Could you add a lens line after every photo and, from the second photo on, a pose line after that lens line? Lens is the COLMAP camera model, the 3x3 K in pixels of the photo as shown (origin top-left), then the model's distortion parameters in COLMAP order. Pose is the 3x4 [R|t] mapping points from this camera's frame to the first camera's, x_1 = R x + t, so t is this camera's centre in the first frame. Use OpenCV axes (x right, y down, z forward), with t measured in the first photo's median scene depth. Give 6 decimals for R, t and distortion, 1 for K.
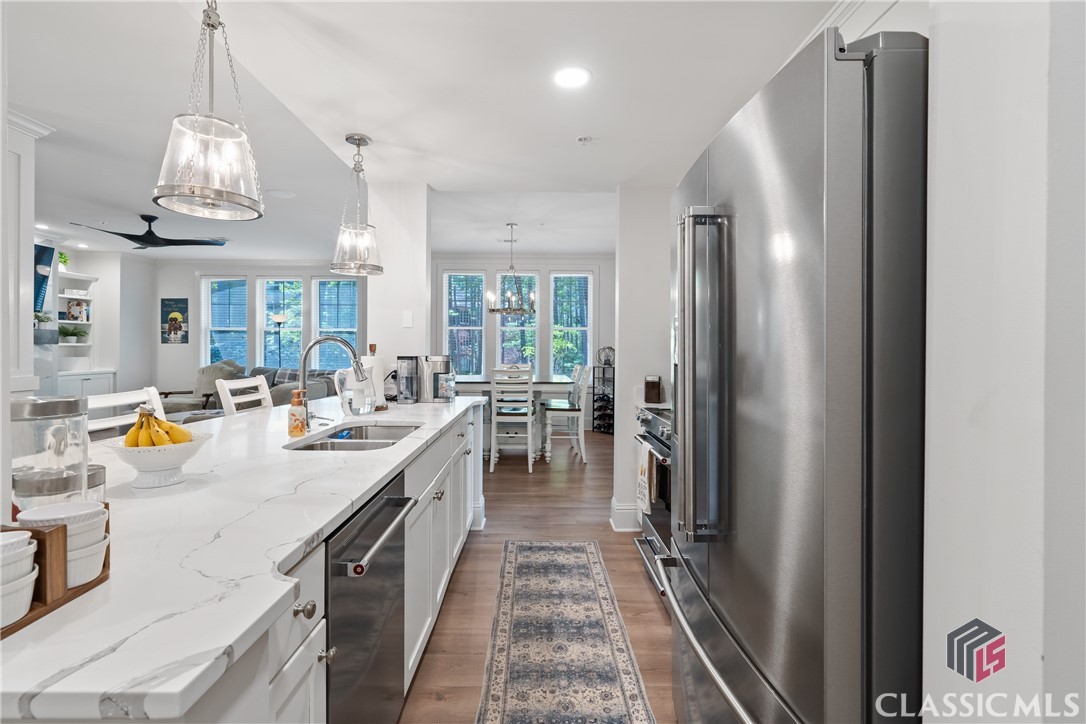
lens RADIAL K [[489.1, 0, 538.8], [0, 489.1, 348.7], [0, 0, 1]] dist [0.001230, -0.000954]
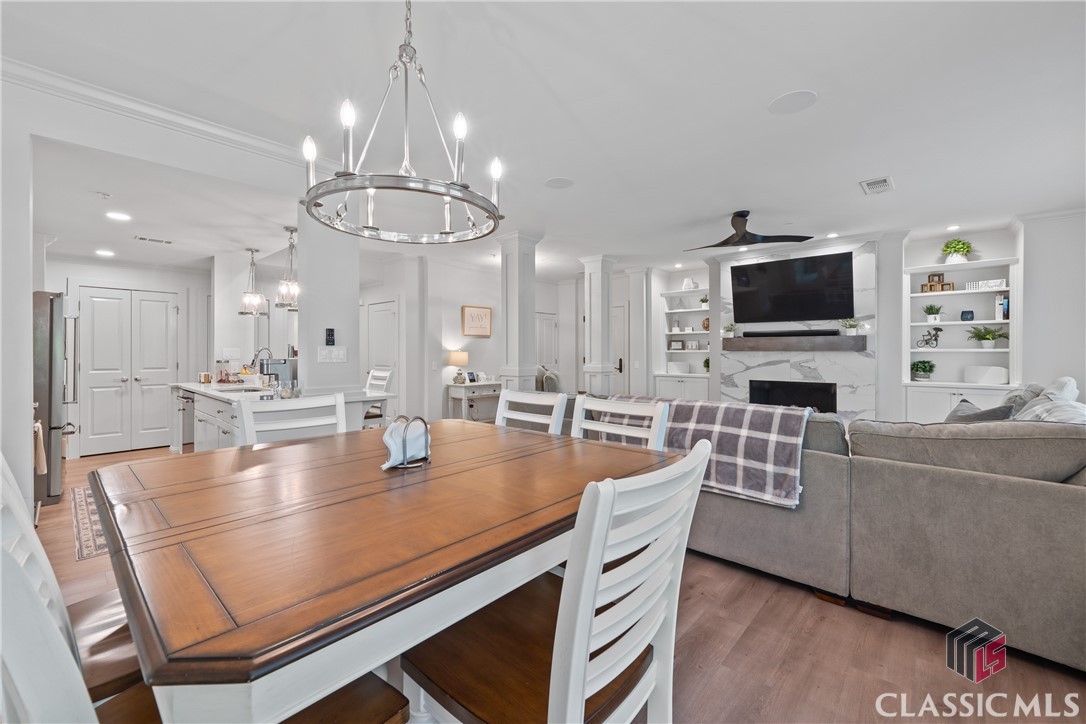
lens RADIAL K [[440.0, 0, 546.0], [0, 440.0, 353.0], [0, 0, 1]] dist [0.002361, -0.000418]
pose [[-0.683523, -0.003353, -0.729921, 0.049294], [-0.003098, 0.999994, -0.001693, -0.001148], [0.729922, 0.001104, -0.683529, 0.948684]]
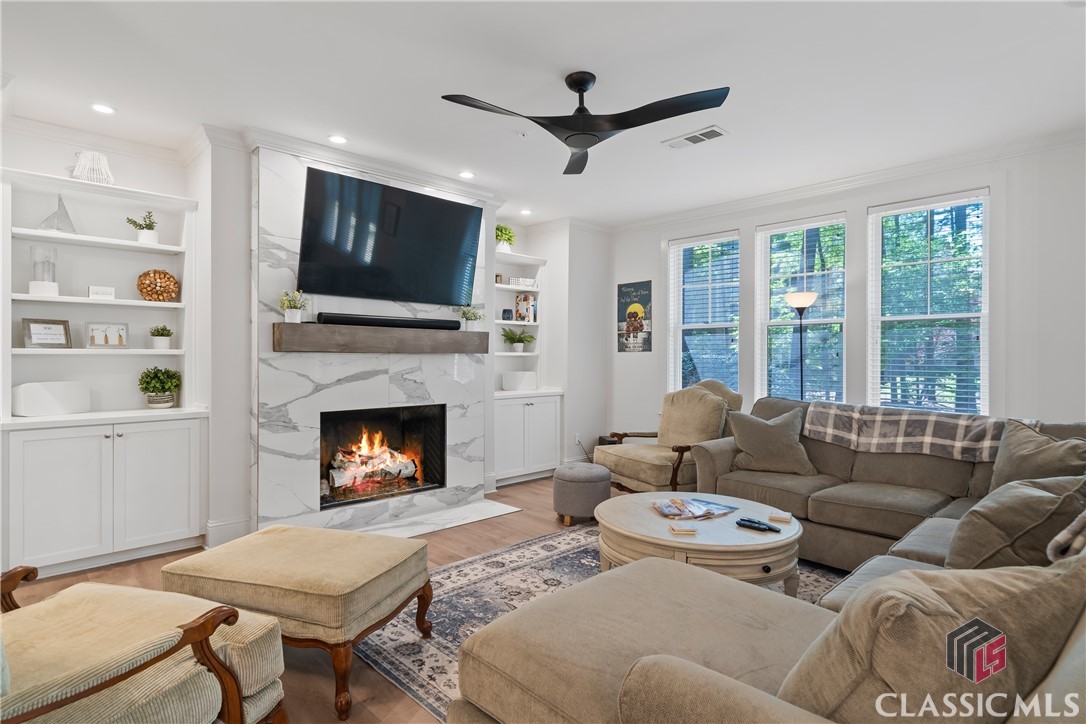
lens RADIAL K [[567.3, 0, 534.5], [0, 567.3, 361.1], [0, 0, 1]] dist [-0.000093, -0.002166]
pose [[0.675894, 0.005207, -0.736981, -0.311724], [-0.001622, 0.999983, 0.005577, -0.003084], [0.736997, -0.002574, 0.675891, 0.439950]]
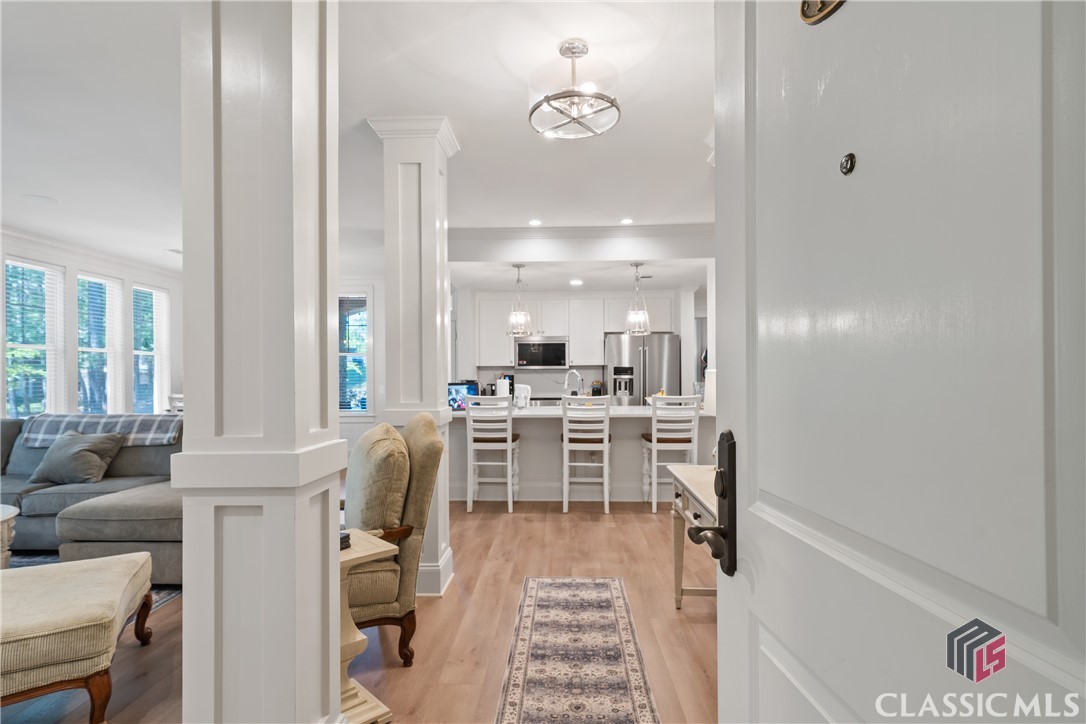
lens RADIAL K [[567.3, 0, 545.1], [0, 567.3, 372.6], [0, 0, 1]] dist [-0.000093, -0.002166]
pose [[0.044376, -0.000703, 0.999015, -0.913165], [0.006264, 0.999980, 0.000425, -0.004953], [-0.998995, 0.006239, 0.044380, 0.286217]]
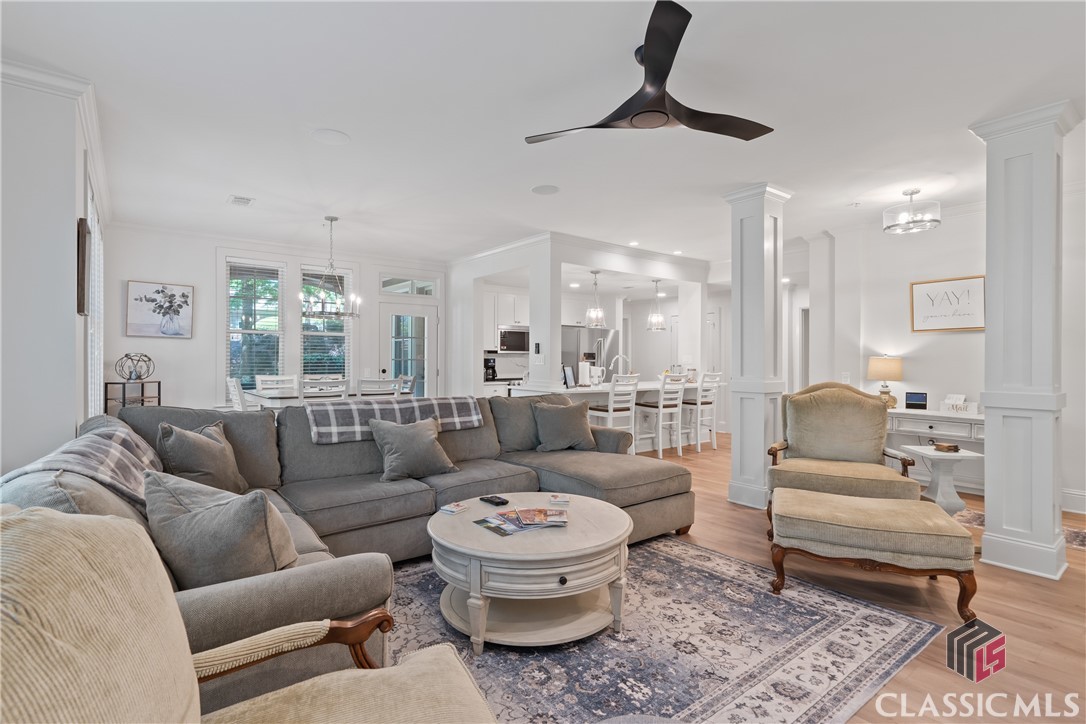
lens RADIAL K [[526.9, 0, 540.7], [0, 526.9, 358.1], [0, 0, 1]] dist [0.000731, -0.000204]
pose [[-0.606103, -0.004743, 0.795372, -0.803800], [-0.005740, 0.999982, 0.001589, -0.003606], [-0.795365, -0.003603, -0.606120, 0.986954]]
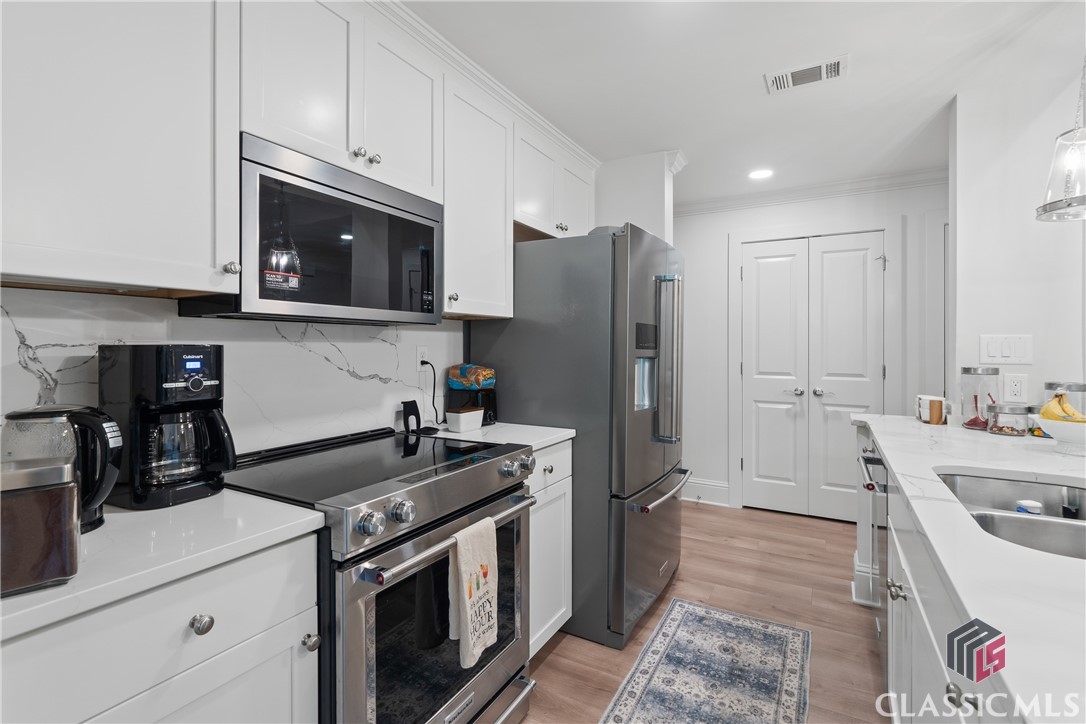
lens RADIAL K [[489.1, 0, 538.6], [0, 489.1, 346.3], [0, 0, 1]] dist [0.001230, -0.000954]
pose [[-0.854555, -0.003784, 0.519348, -0.038160], [-0.003392, 0.999993, 0.001706, -0.000809], [-0.519350, -0.000303, -0.854561, 0.475949]]
